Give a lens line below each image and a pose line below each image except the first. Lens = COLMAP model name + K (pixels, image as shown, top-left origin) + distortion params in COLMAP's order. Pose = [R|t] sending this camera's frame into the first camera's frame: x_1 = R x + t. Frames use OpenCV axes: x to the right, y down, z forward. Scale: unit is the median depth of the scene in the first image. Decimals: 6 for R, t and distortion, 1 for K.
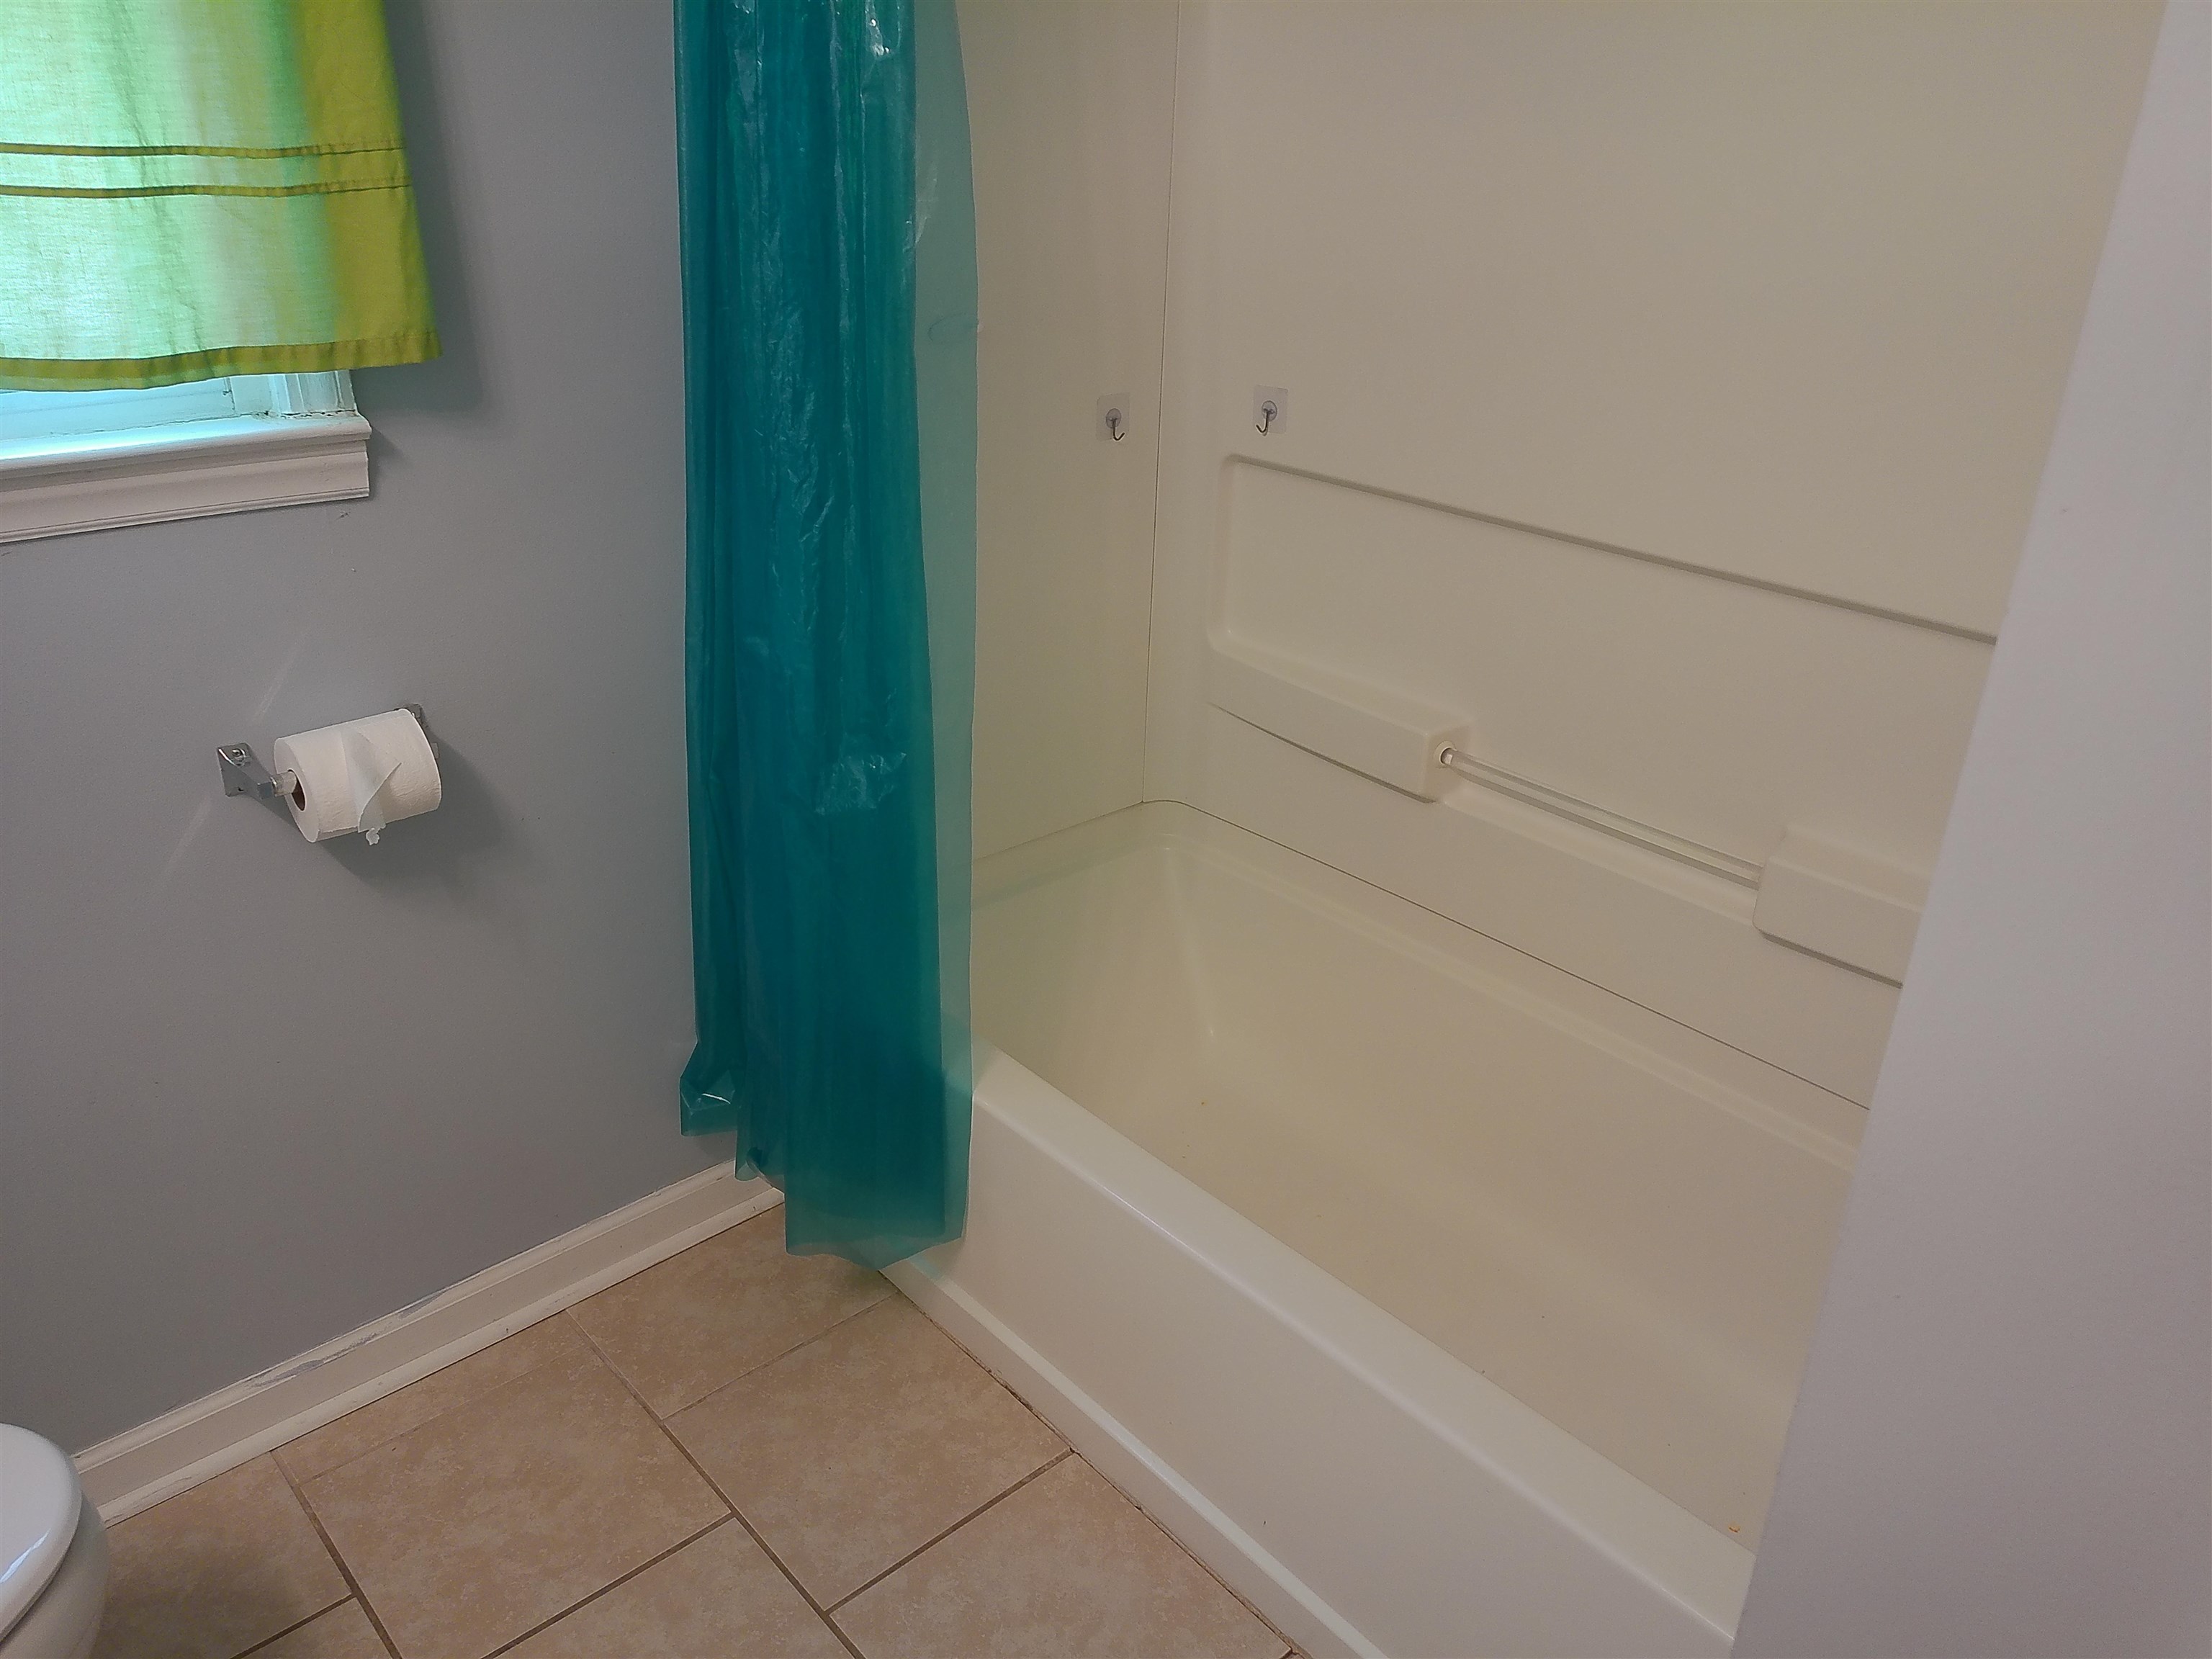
lens RADIAL K [[1639.8, 0, 1098.7], [0, 1639.8, 830.9], [0, 0, 1]] dist [0.120716, -0.118899]
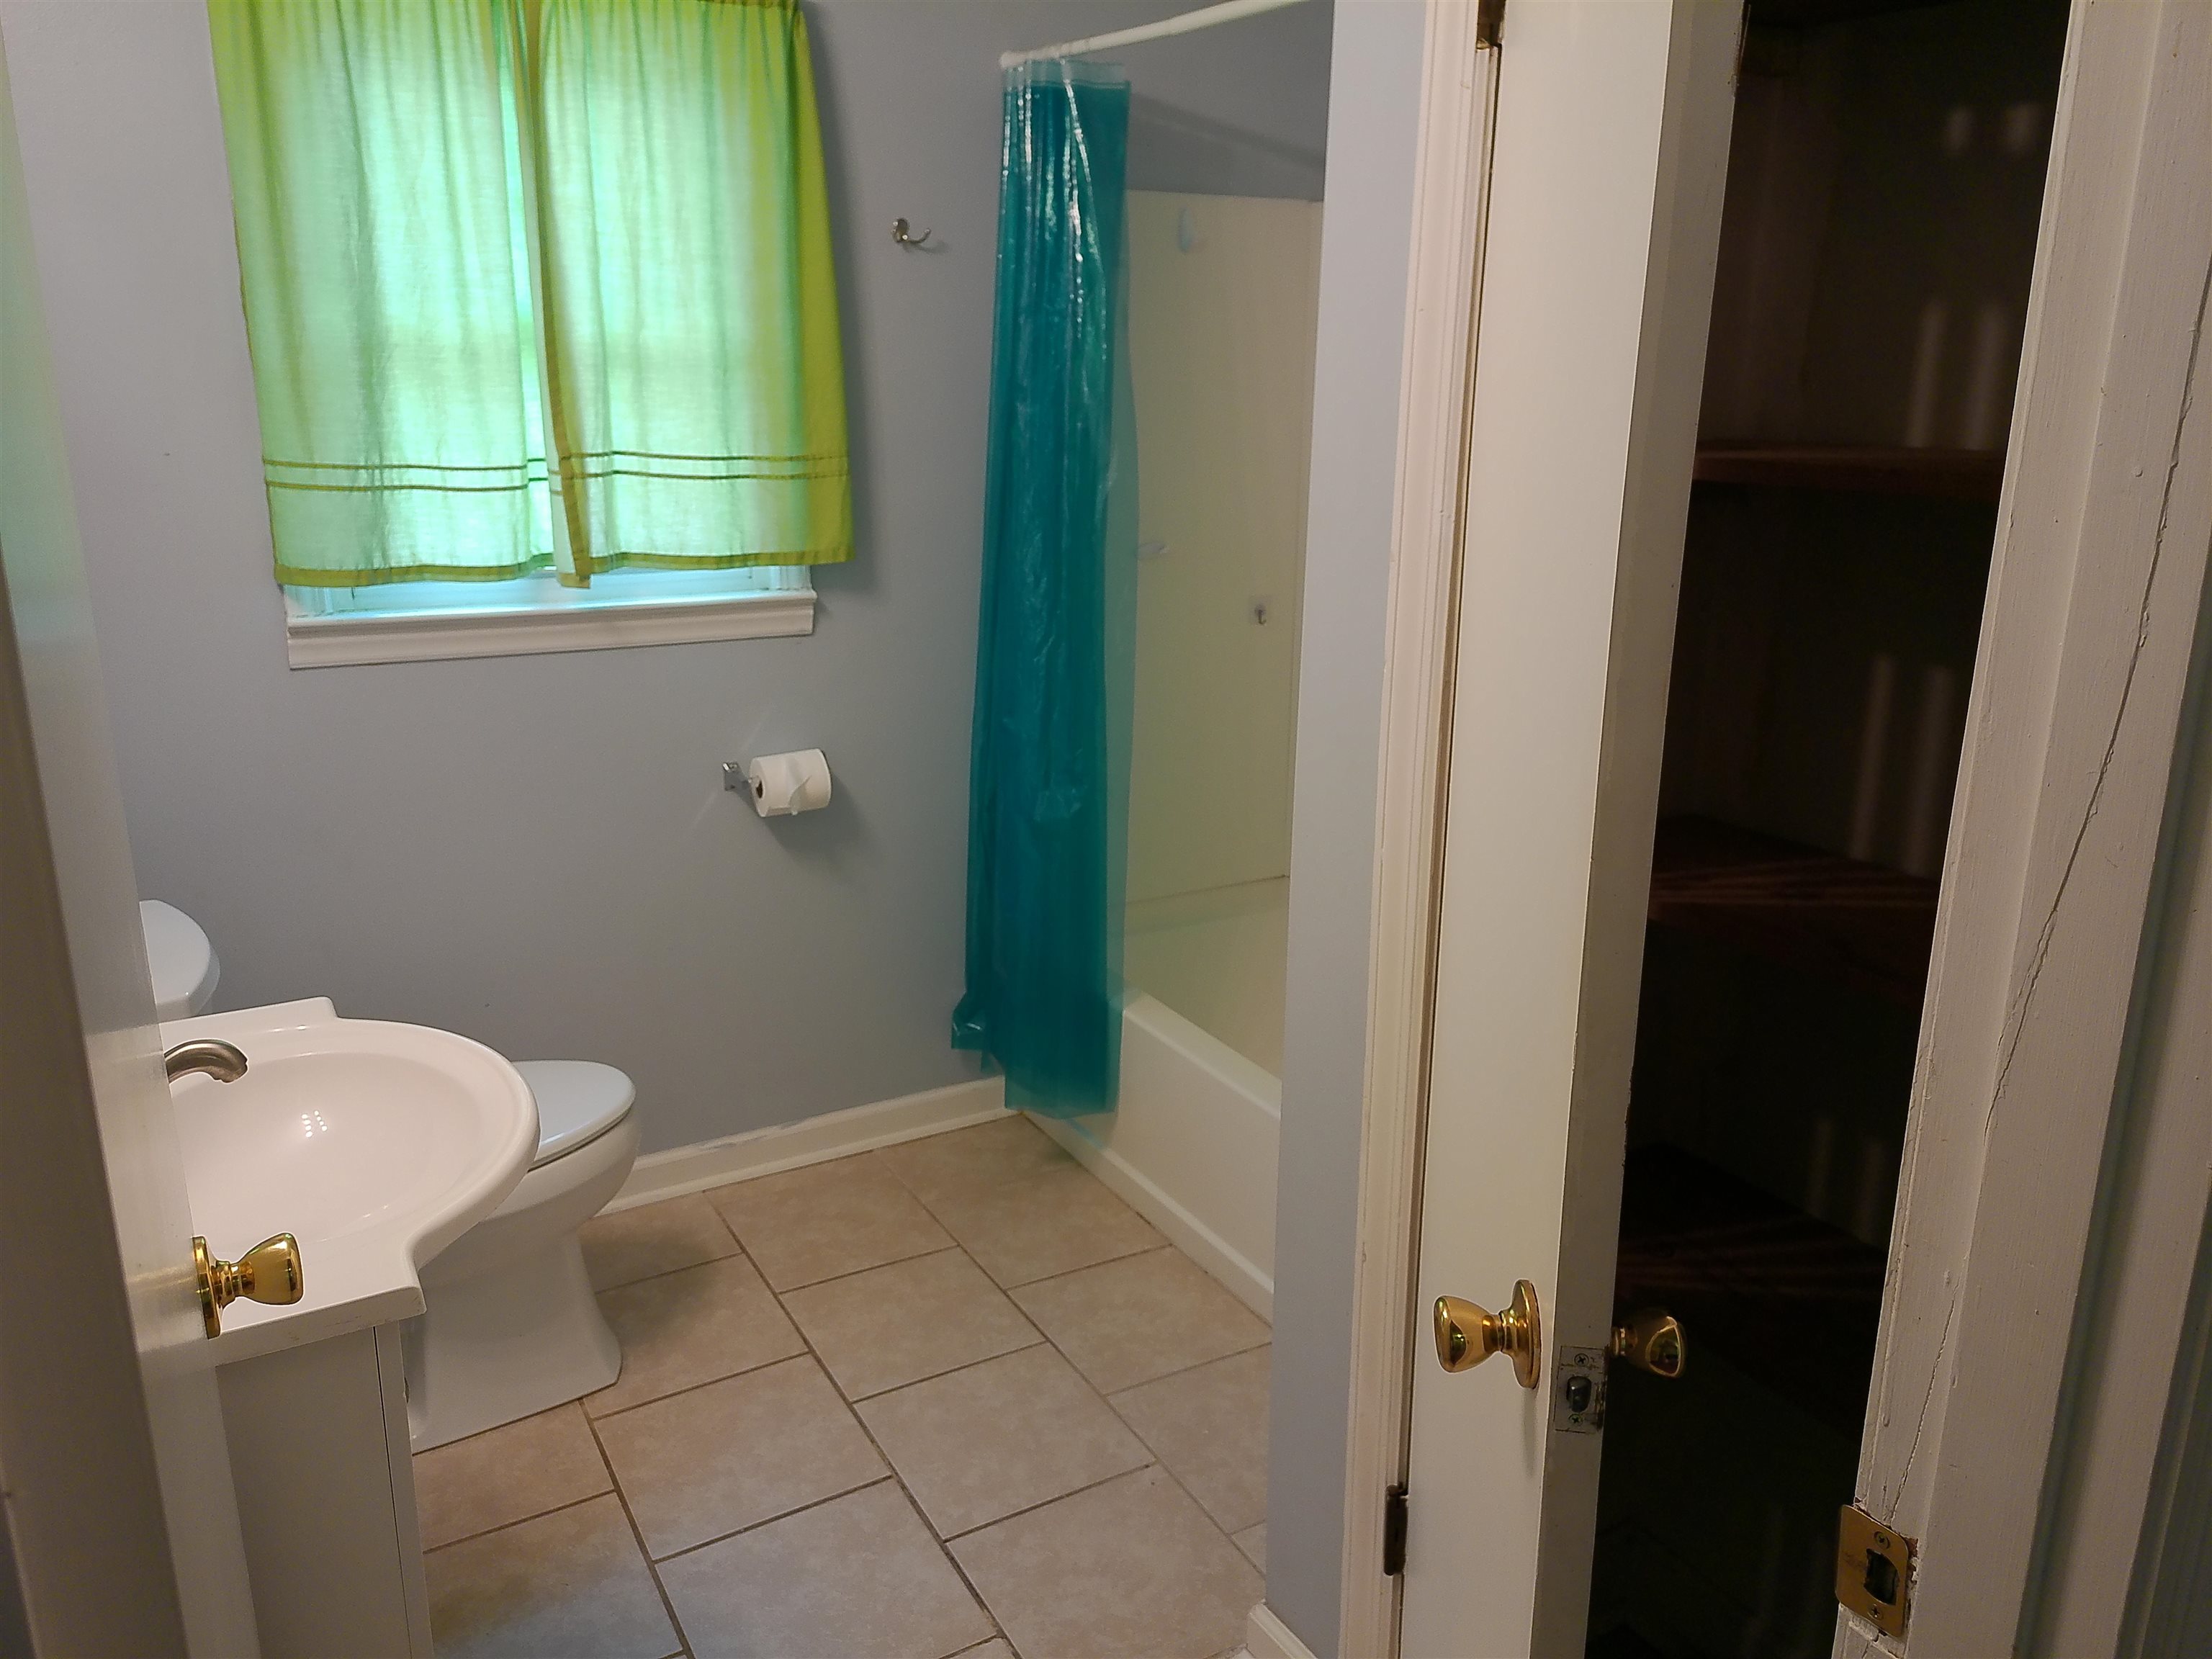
lens RADIAL K [[1639.8, 0, 1086.3], [0, 1639.8, 824.5], [0, 0, 1]] dist [0.120716, -0.118899]
pose [[0.975169, 0.035074, -0.218669, 0.270495], [-0.070162, 0.985447, -0.154829, 0.272659], [0.210056, 0.166327, 0.963438, -0.665930]]
